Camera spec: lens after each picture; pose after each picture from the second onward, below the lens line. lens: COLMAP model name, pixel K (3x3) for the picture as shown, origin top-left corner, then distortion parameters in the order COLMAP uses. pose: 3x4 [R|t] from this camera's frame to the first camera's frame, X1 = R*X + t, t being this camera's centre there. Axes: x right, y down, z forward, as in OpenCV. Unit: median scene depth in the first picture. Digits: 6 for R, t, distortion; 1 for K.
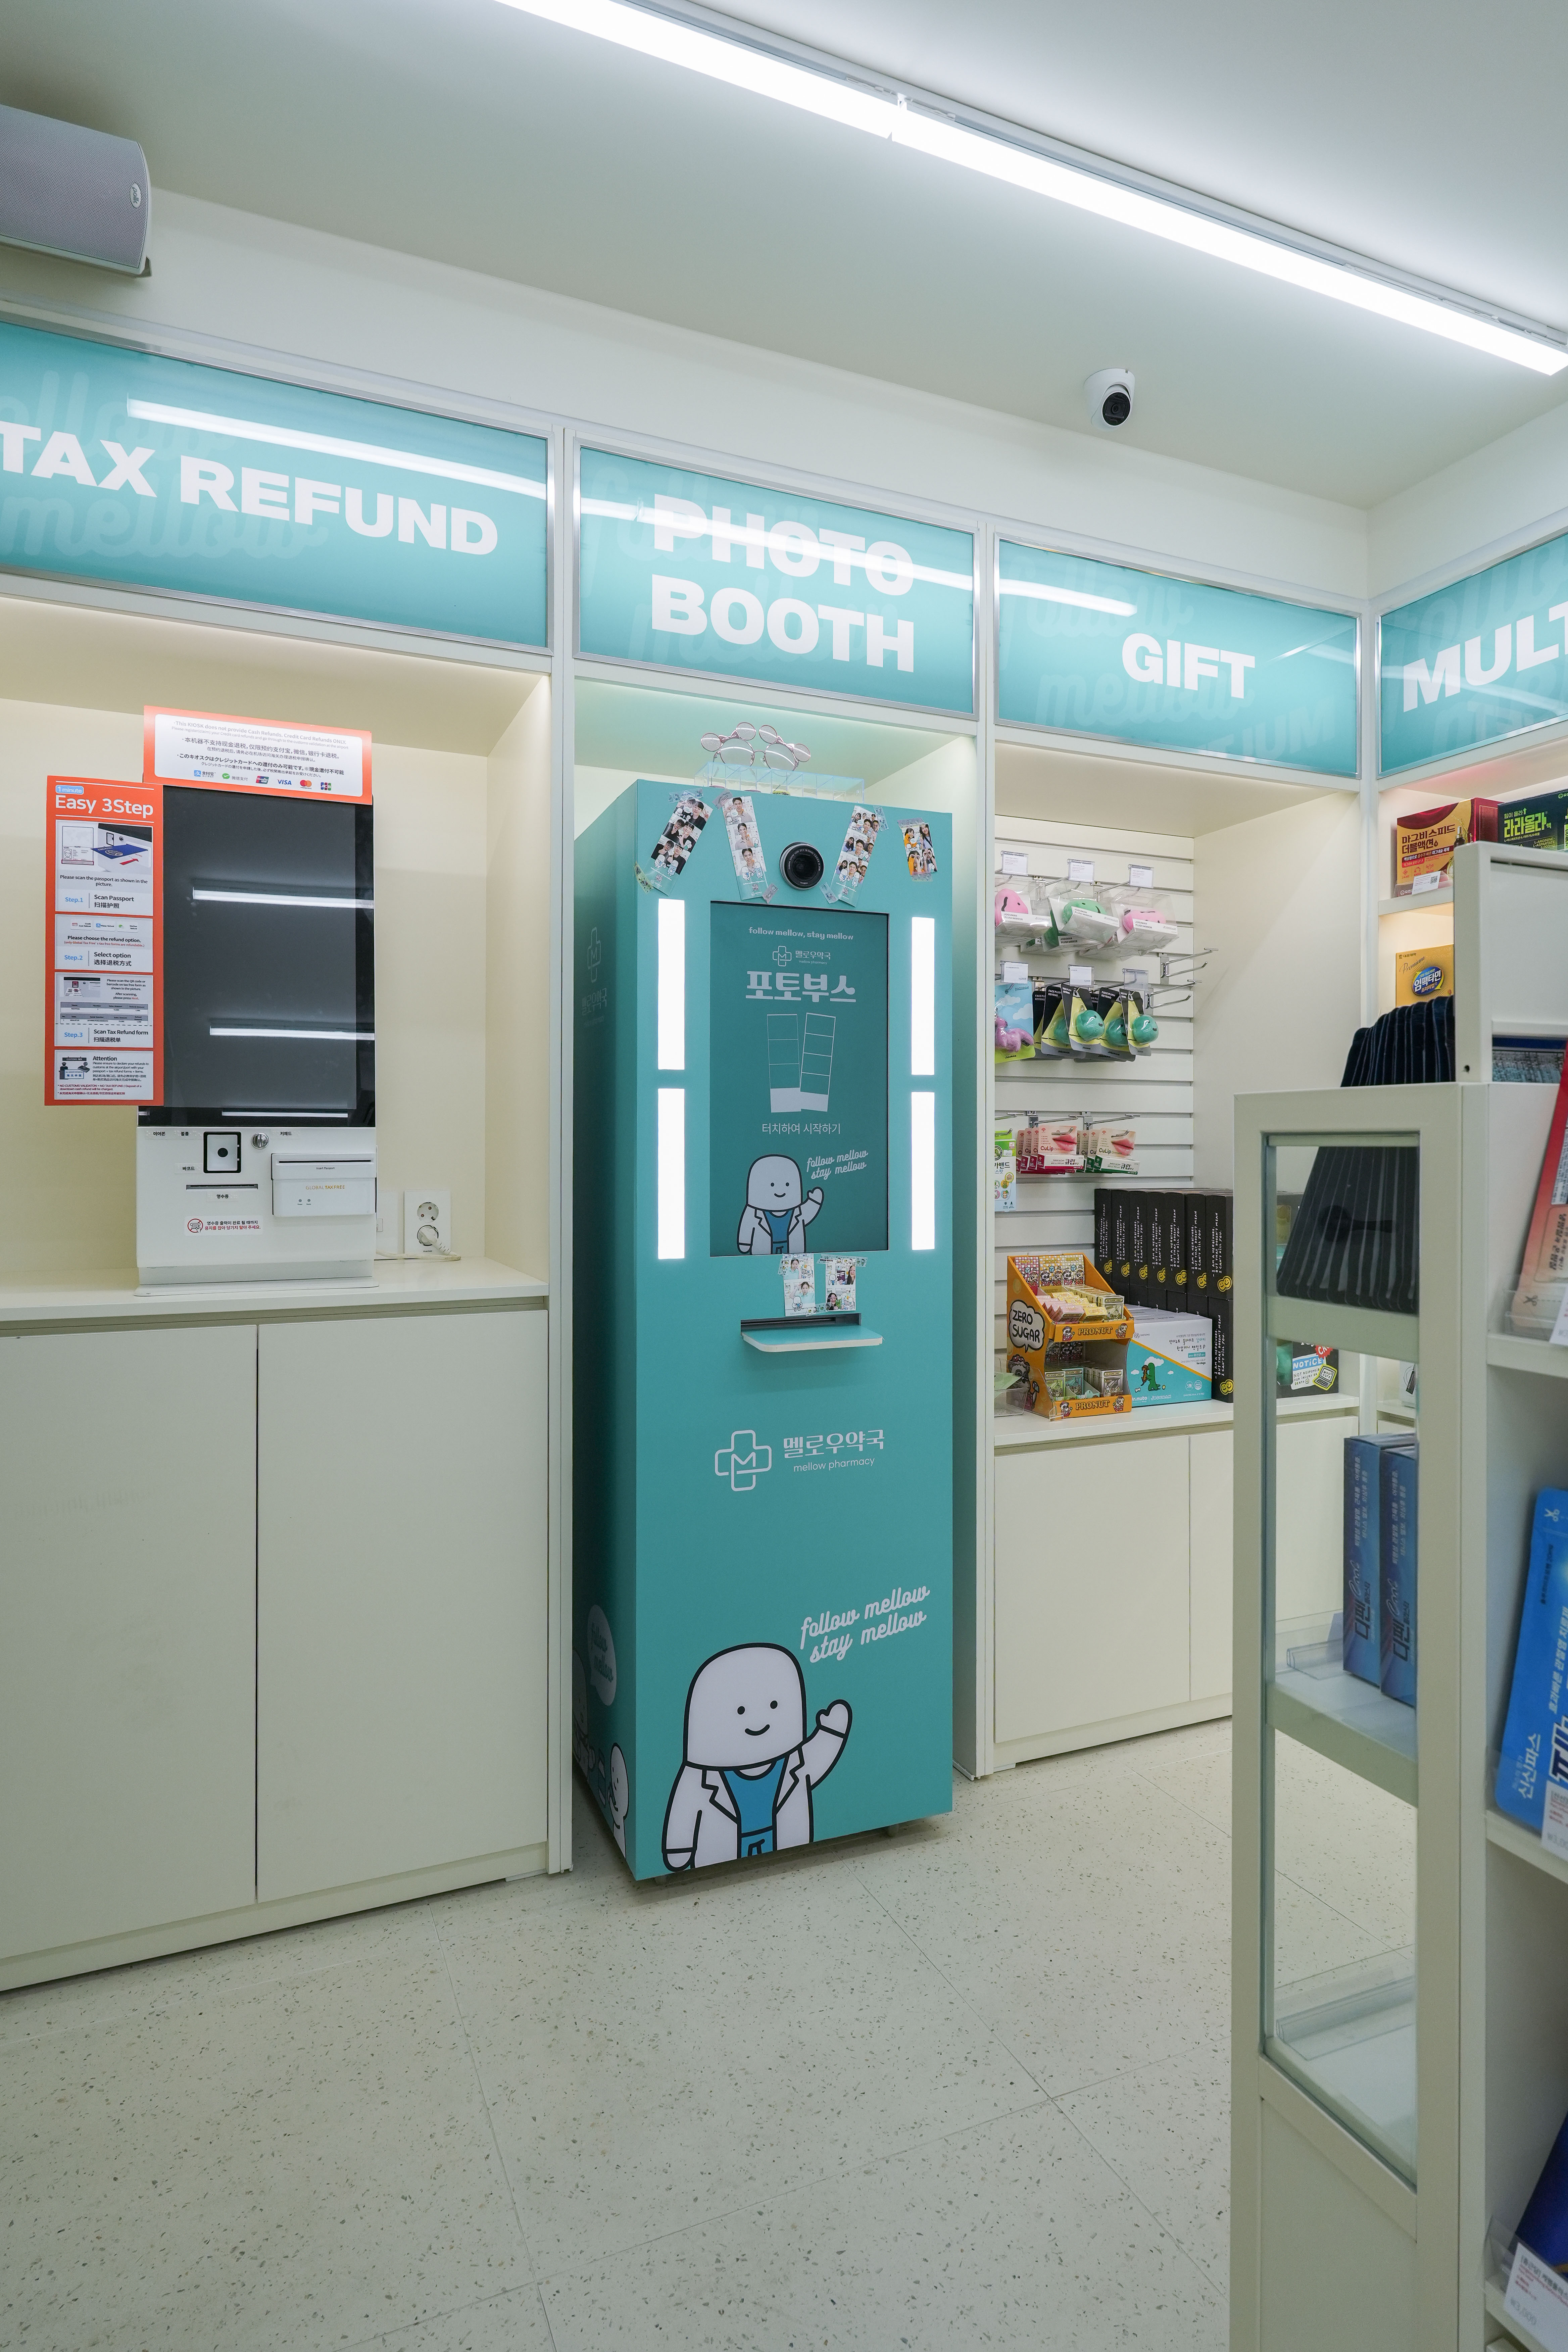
lens RADIAL K [[1369.6, 0, 827.8], [0, 1369.6, 1140.5], [0, 0, 1]] dist [-0.009048, 0.003593]
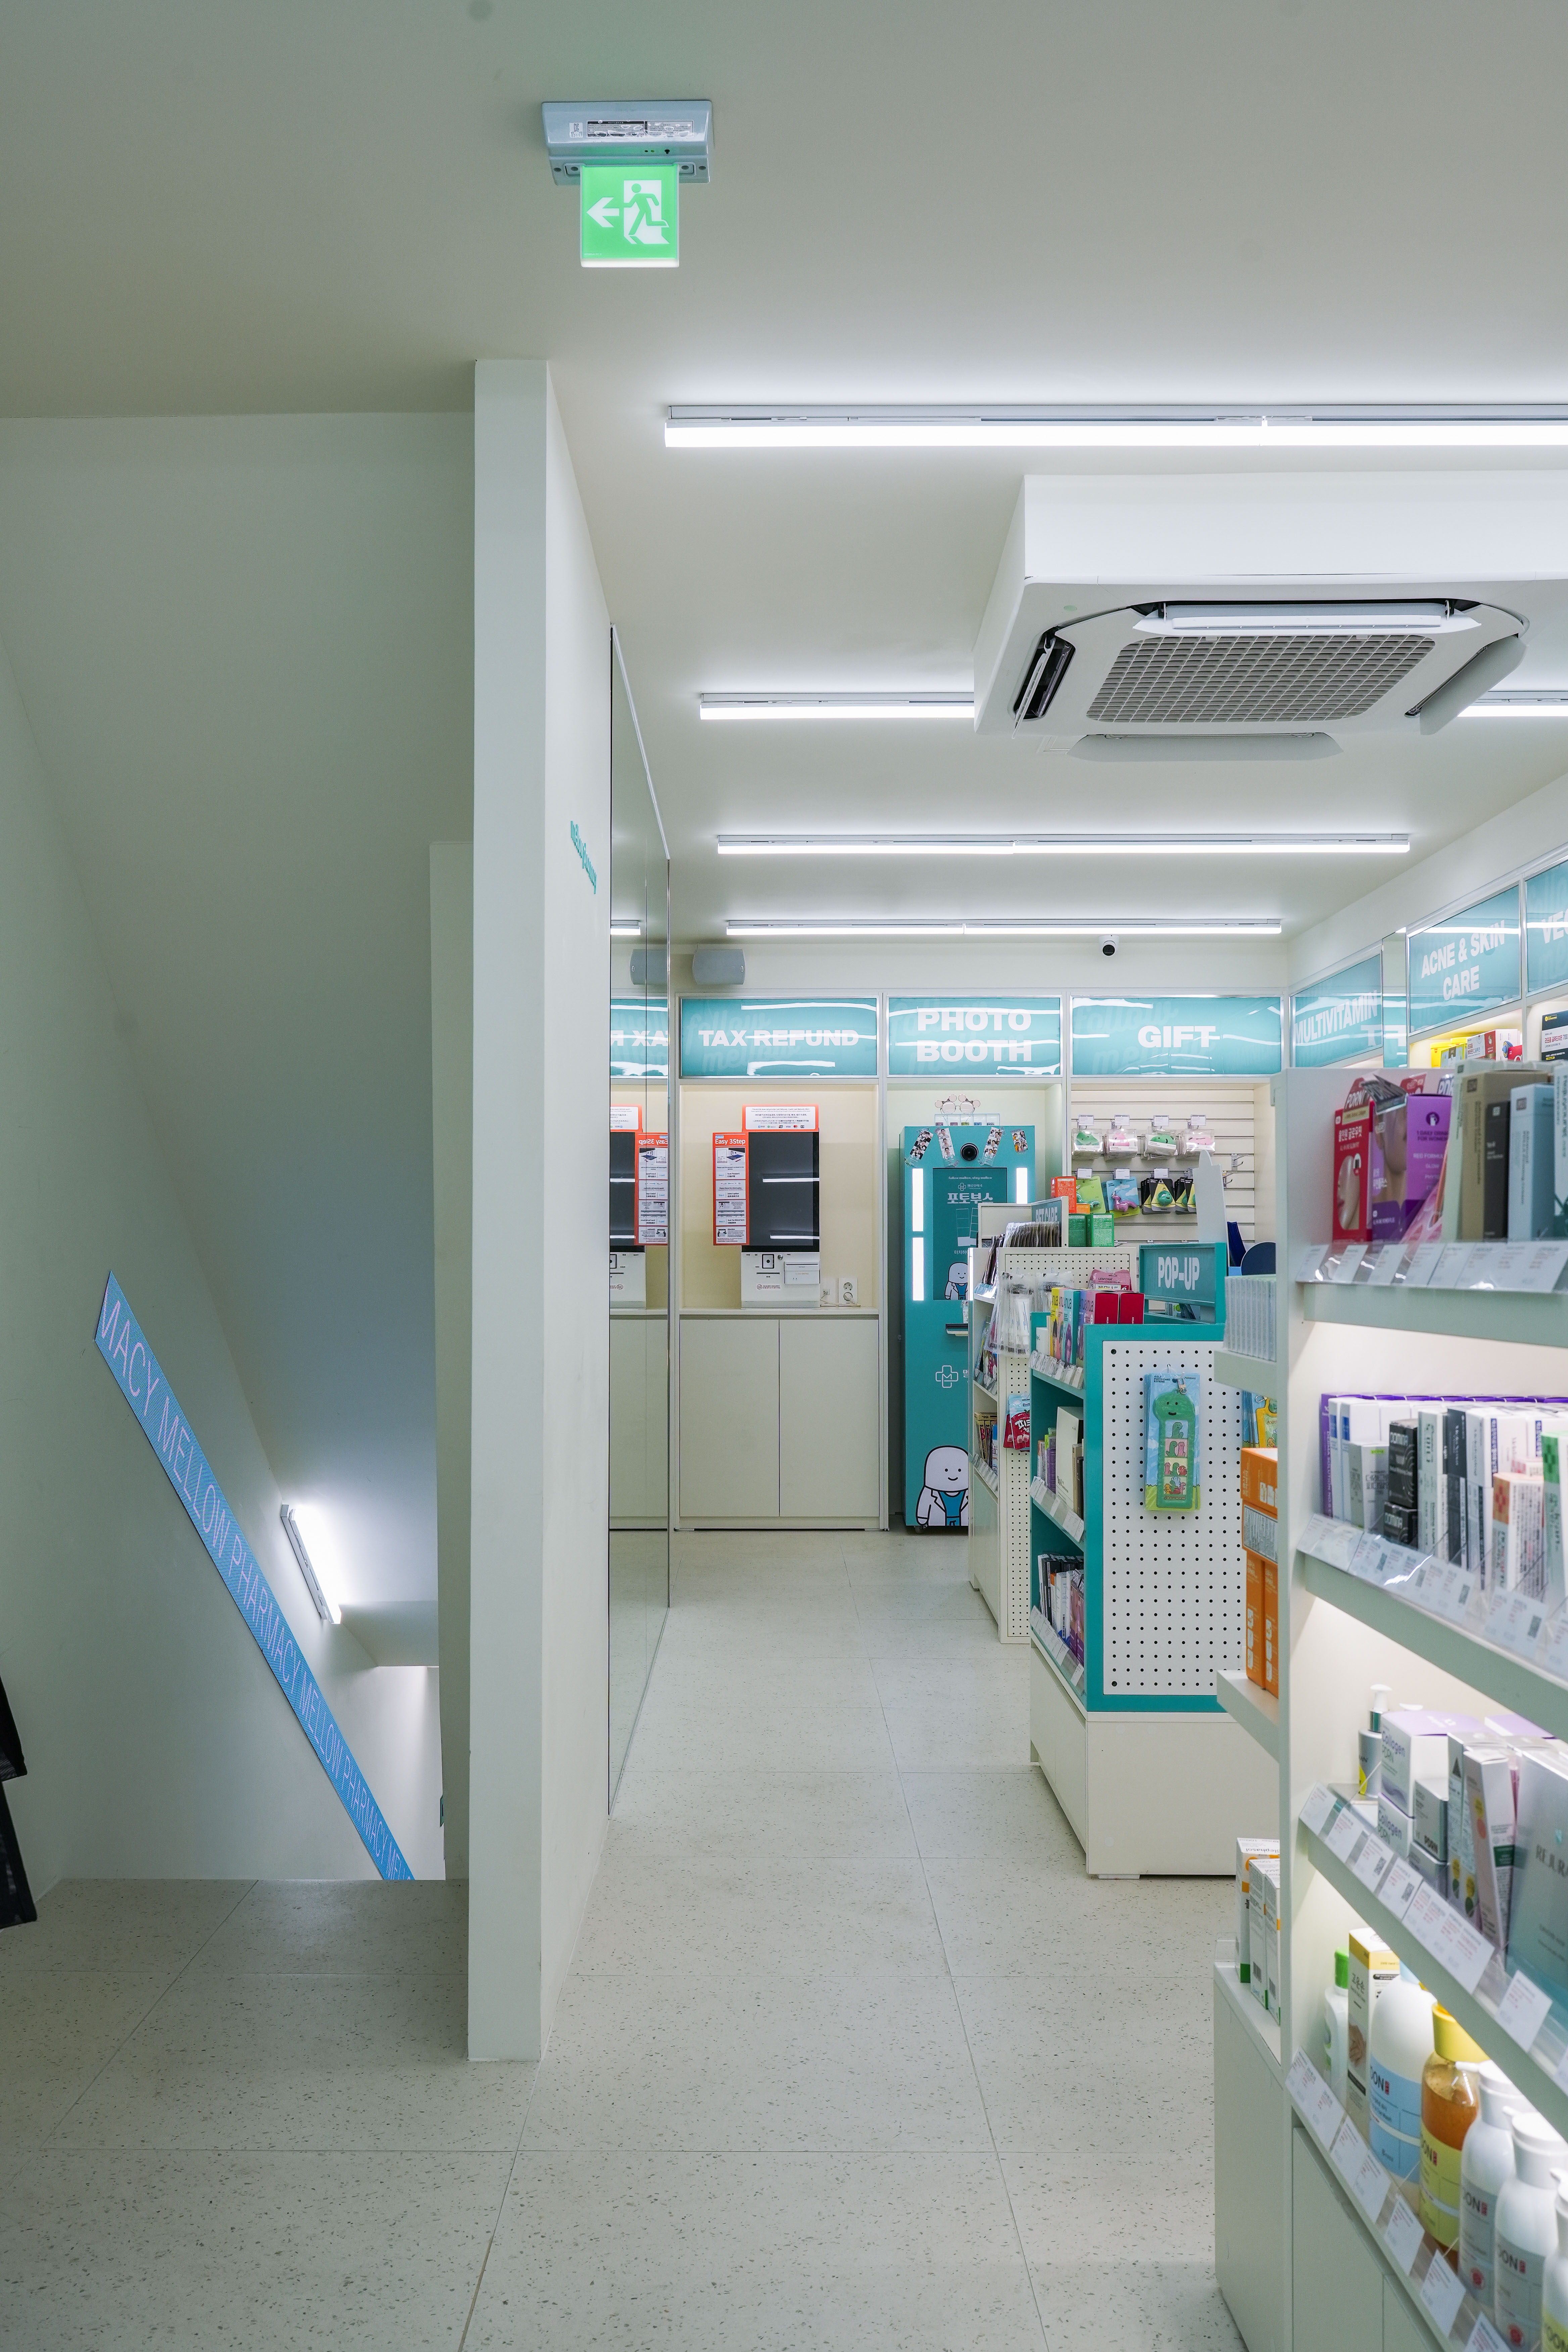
lens RADIAL K [[2177.6, 0, 775.8], [0, 2177.6, 1197.9], [0, 0, 1]] dist [0.115284, 0.017158]
pose [[0.914356, -0.013902, -0.404672, 1.352726], [0.003888, 0.999666, -0.025557, -0.007324], [0.404893, 0.021795, 0.914104, -3.016951]]
